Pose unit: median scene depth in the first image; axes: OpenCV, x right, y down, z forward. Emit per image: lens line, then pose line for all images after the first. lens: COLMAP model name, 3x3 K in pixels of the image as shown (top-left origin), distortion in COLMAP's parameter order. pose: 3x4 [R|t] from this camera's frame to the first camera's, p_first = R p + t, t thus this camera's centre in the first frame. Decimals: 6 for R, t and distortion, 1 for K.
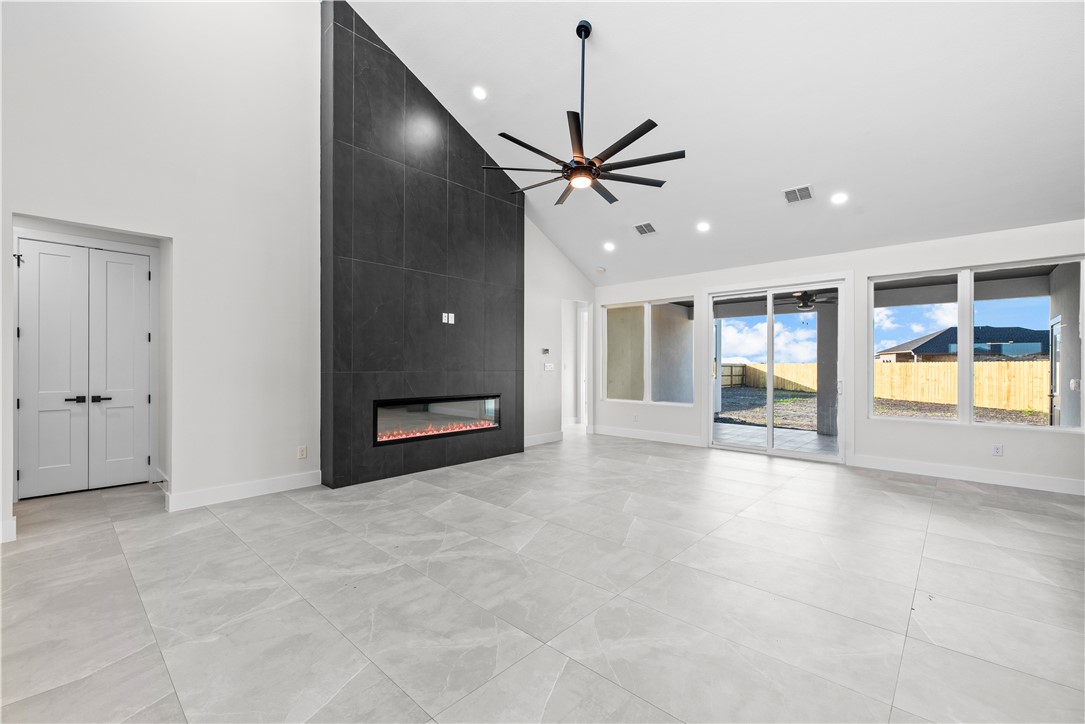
lens RADIAL K [[462.3, 0, 542.5], [0, 462.3, 362.0], [0, 0, 1]] dist [-0.000529, -0.000053]
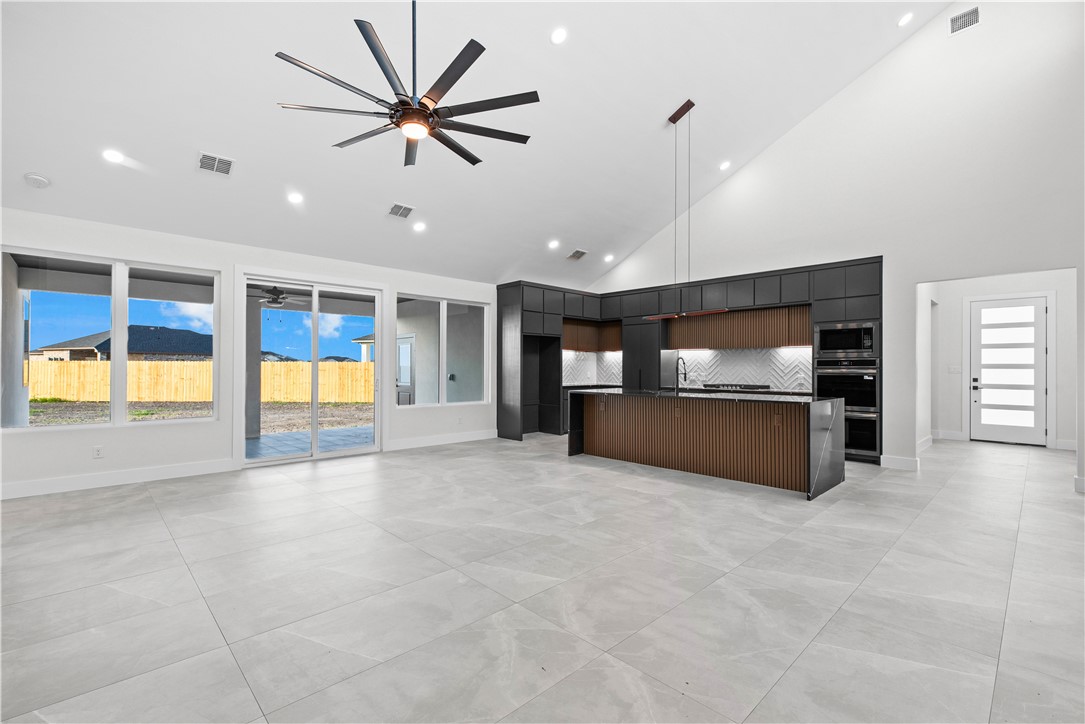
lens RADIAL K [[477.1, 0, 547.8], [0, 477.1, 364.7], [0, 0, 1]] dist [0.003564, 0.000307]
pose [[0.046643, 0.002445, 0.998909, -0.728145], [-0.011145, 0.999936, -0.001927, 0.004072], [-0.998849, -0.011043, 0.046668, 0.752974]]
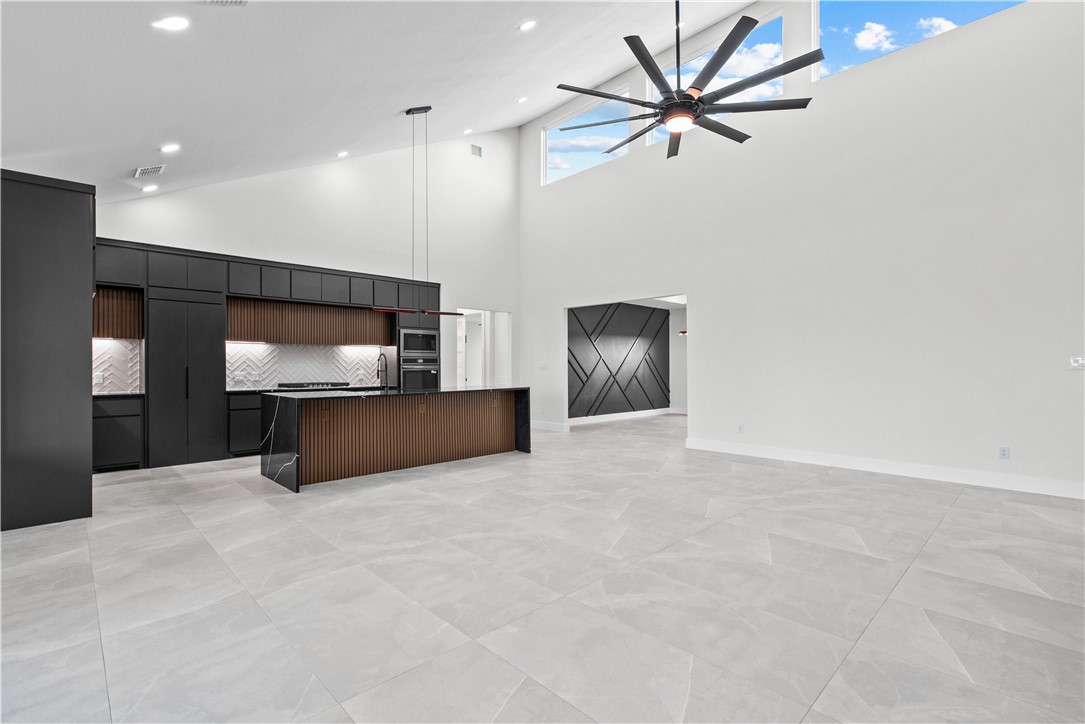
lens RADIAL K [[477.1, 0, 547.8], [0, 477.1, 364.7], [0, 0, 1]] dist [0.003564, 0.000307]
pose [[-0.998432, 0.000558, 0.055970, 0.263381], [-0.000062, 0.999939, -0.011072, 0.023849], [-0.055973, -0.011058, -0.998371, 1.851093]]
